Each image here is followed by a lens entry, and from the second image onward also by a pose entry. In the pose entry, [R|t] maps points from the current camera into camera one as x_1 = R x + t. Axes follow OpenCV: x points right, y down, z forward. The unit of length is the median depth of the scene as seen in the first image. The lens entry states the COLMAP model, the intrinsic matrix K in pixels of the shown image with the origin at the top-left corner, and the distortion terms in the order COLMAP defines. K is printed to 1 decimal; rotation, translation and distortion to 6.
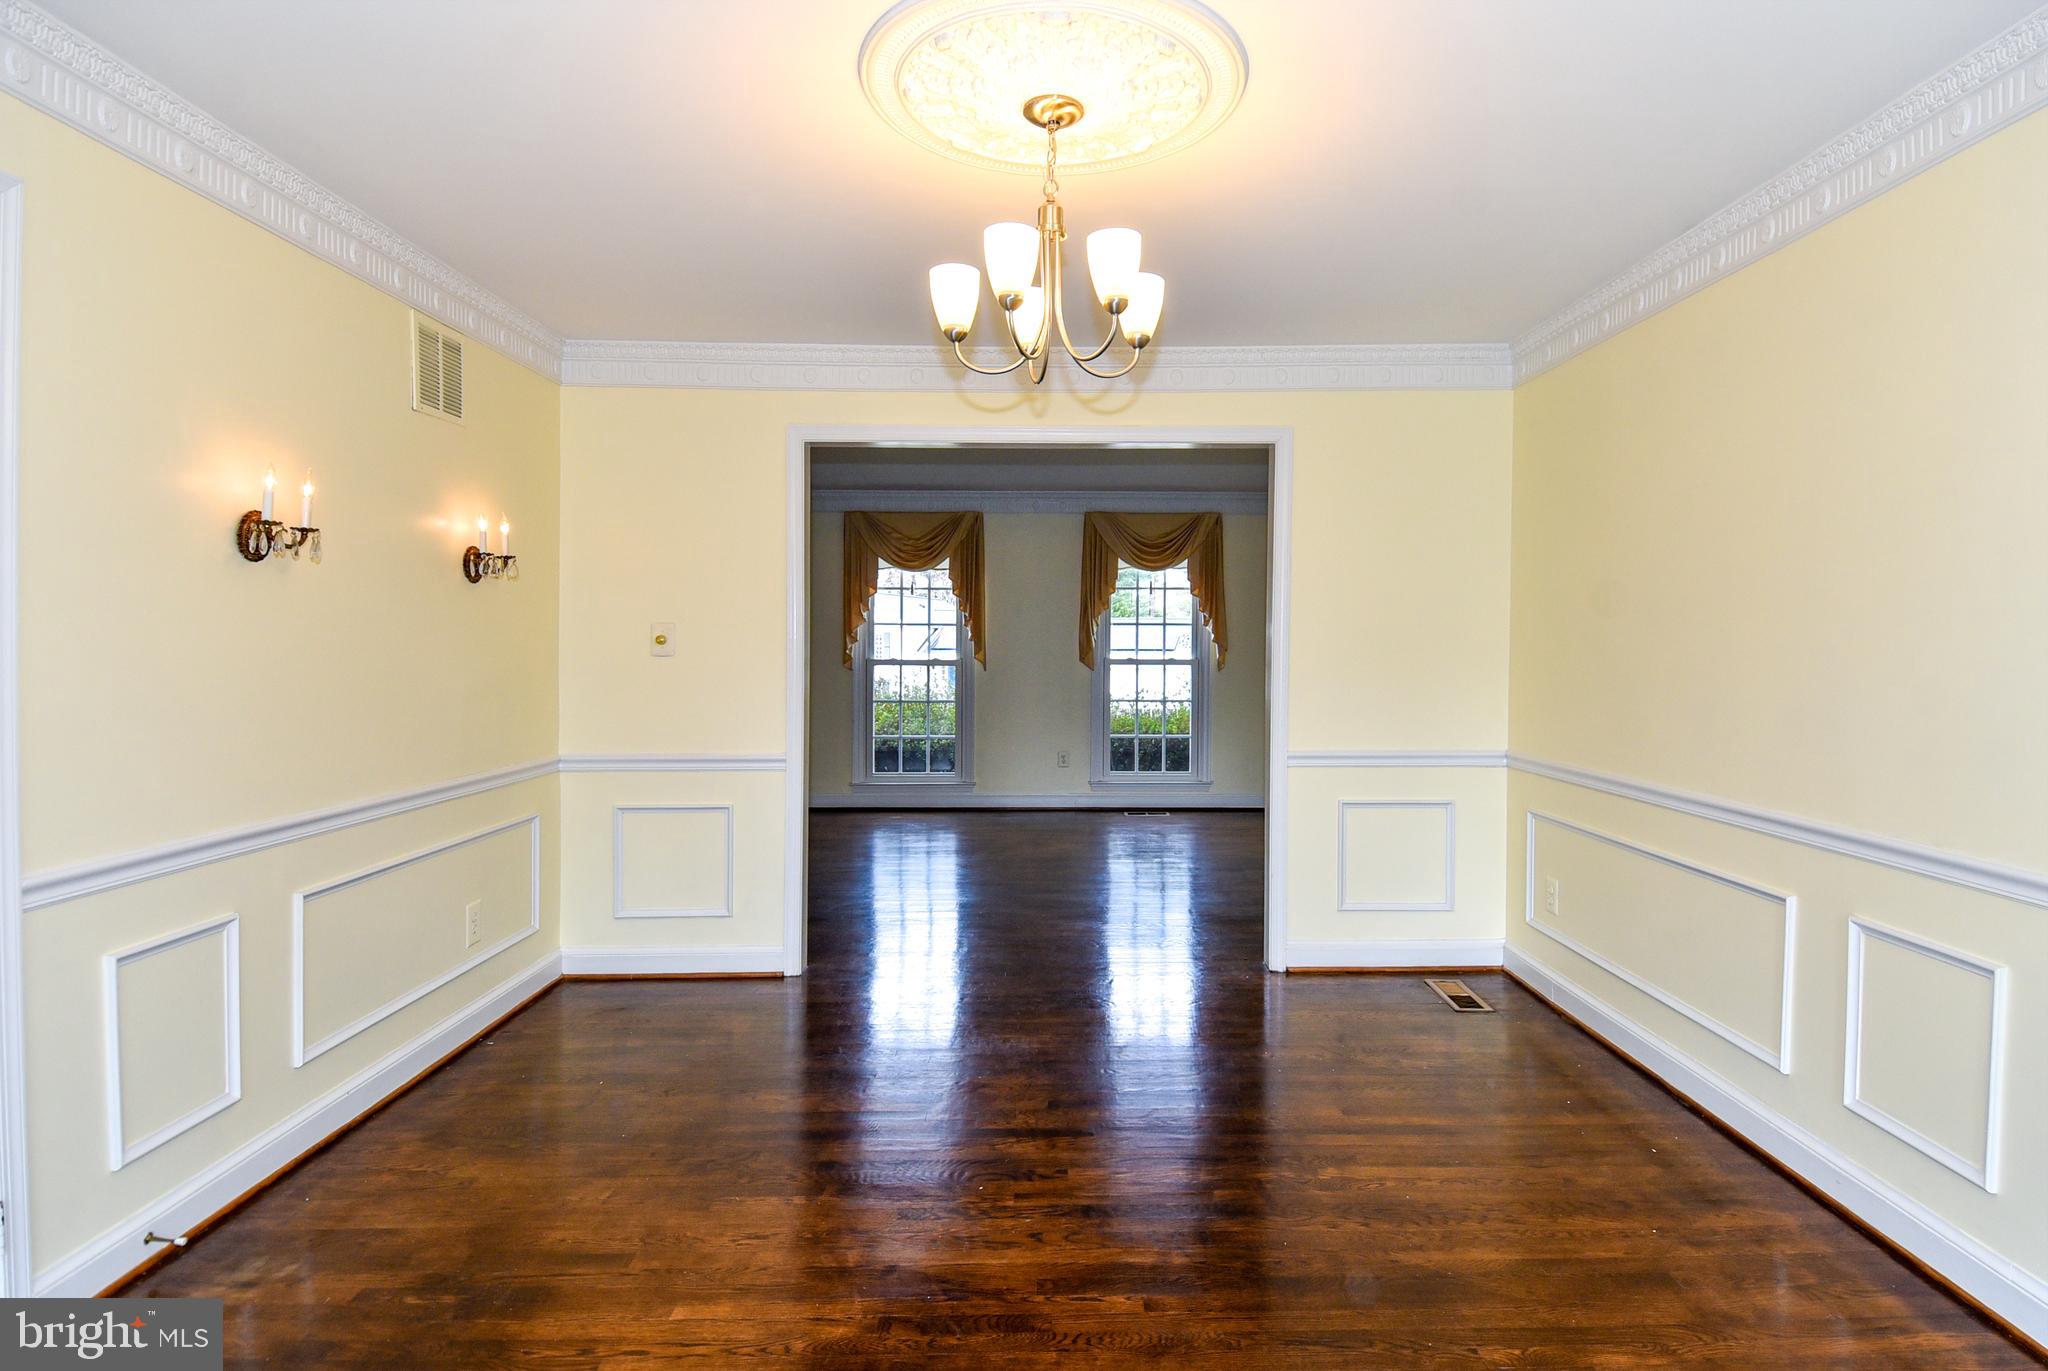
lens RADIAL K [[1048.4, 0, 1034.2], [0, 1048.4, 647.2], [0, 0, 1]] dist [0.045130, -0.049019]
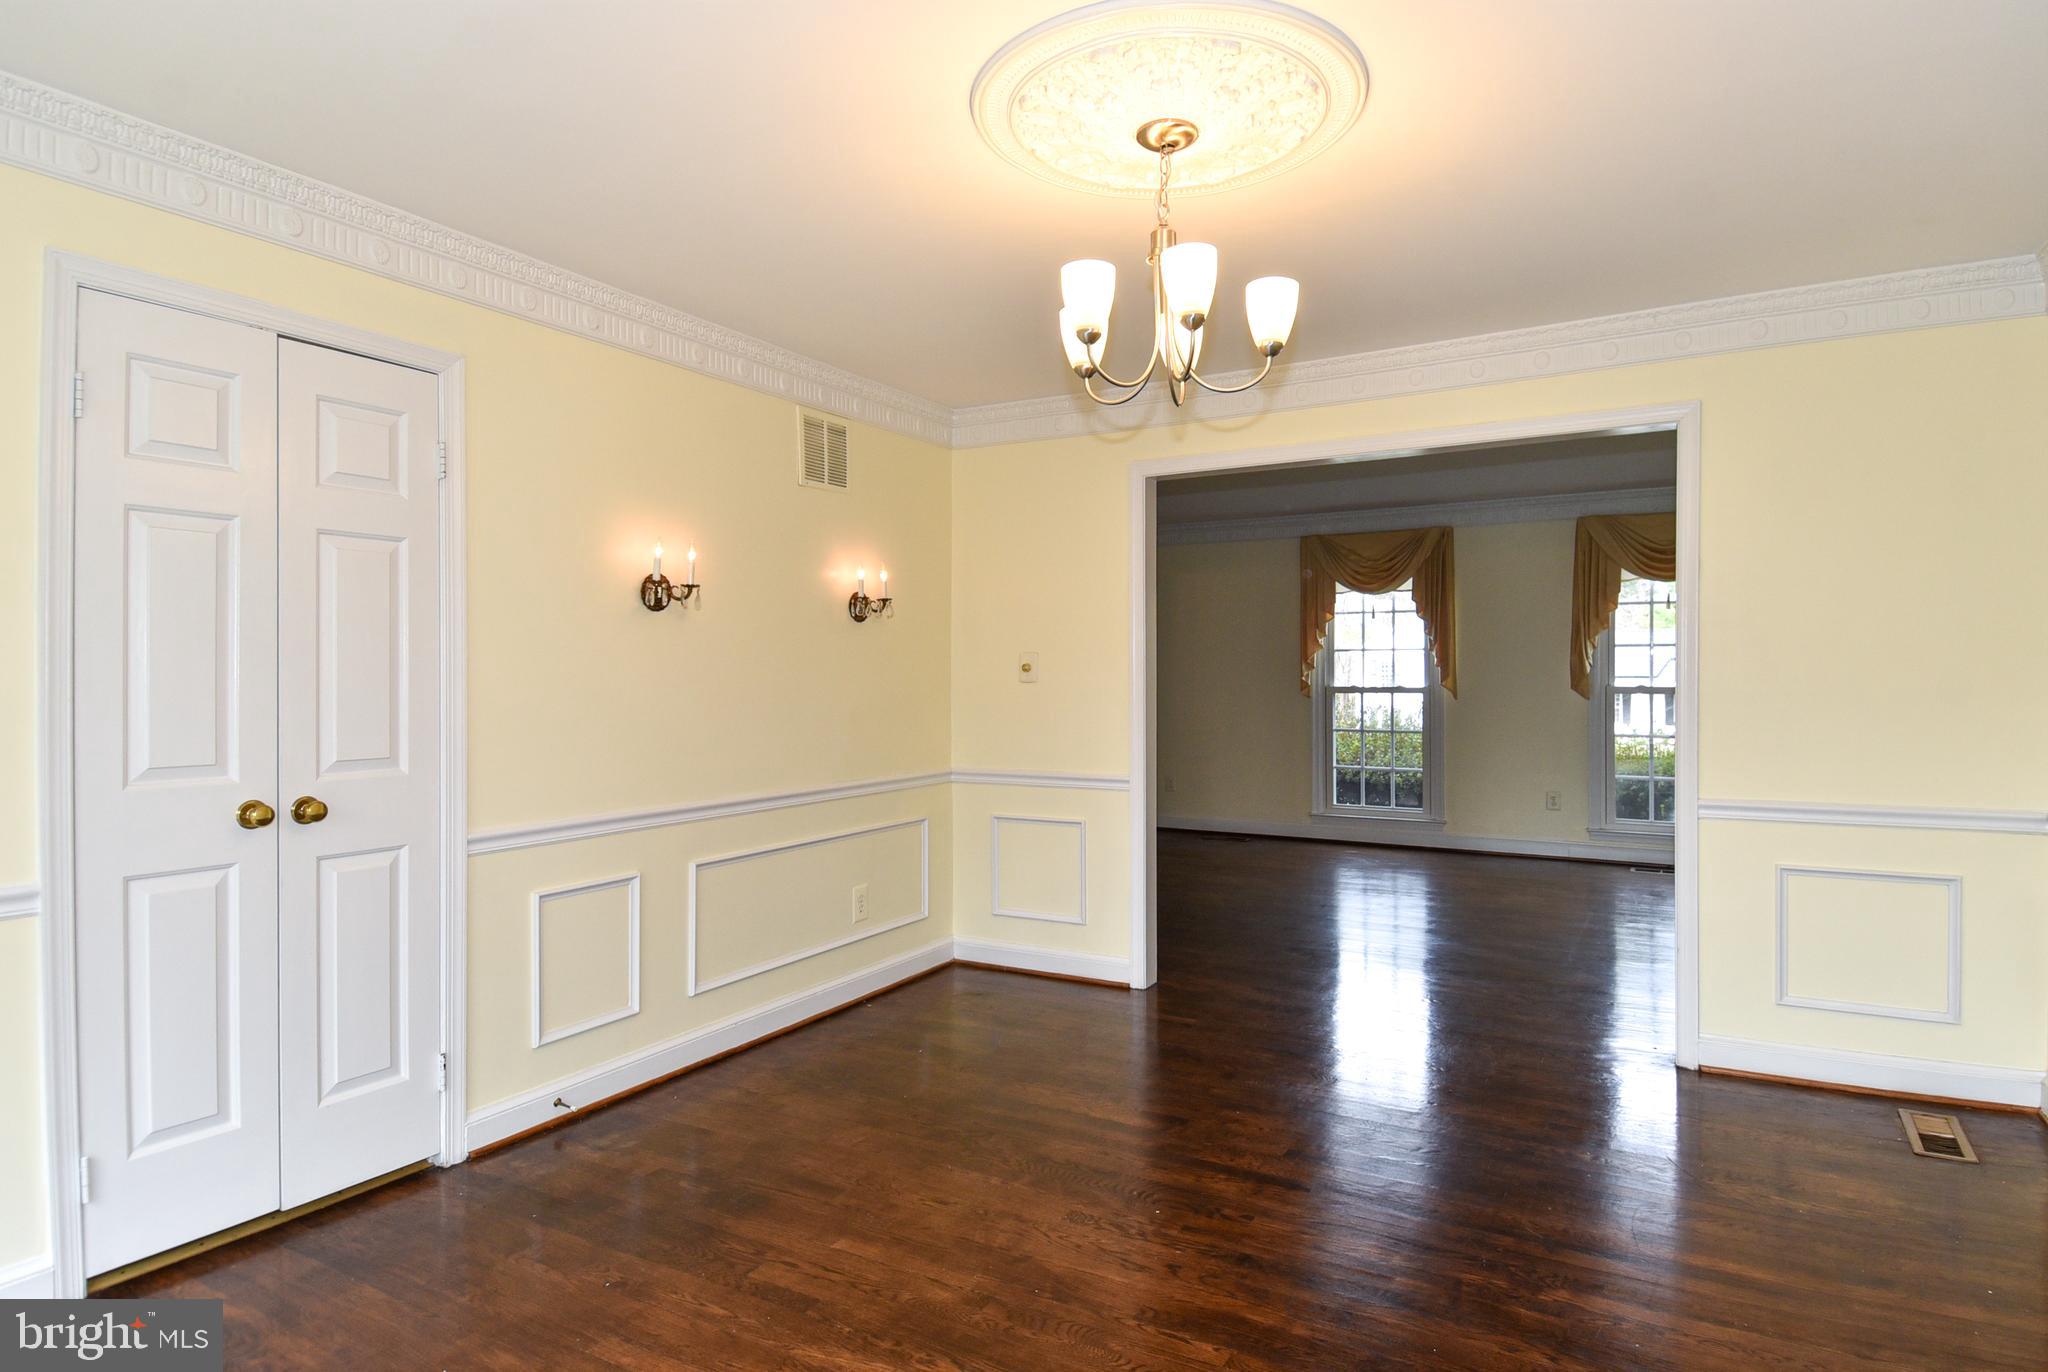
lens RADIAL K [[1067.1, 0, 1079.5], [0, 1067.1, 665.3], [0, 0, 1]] dist [0.046951, -0.052096]
pose [[0.875621, -0.008280, -0.482927, 0.251526], [0.003848, 0.999941, -0.010166, 0.002199], [0.482983, 0.007044, 0.875602, 0.043781]]
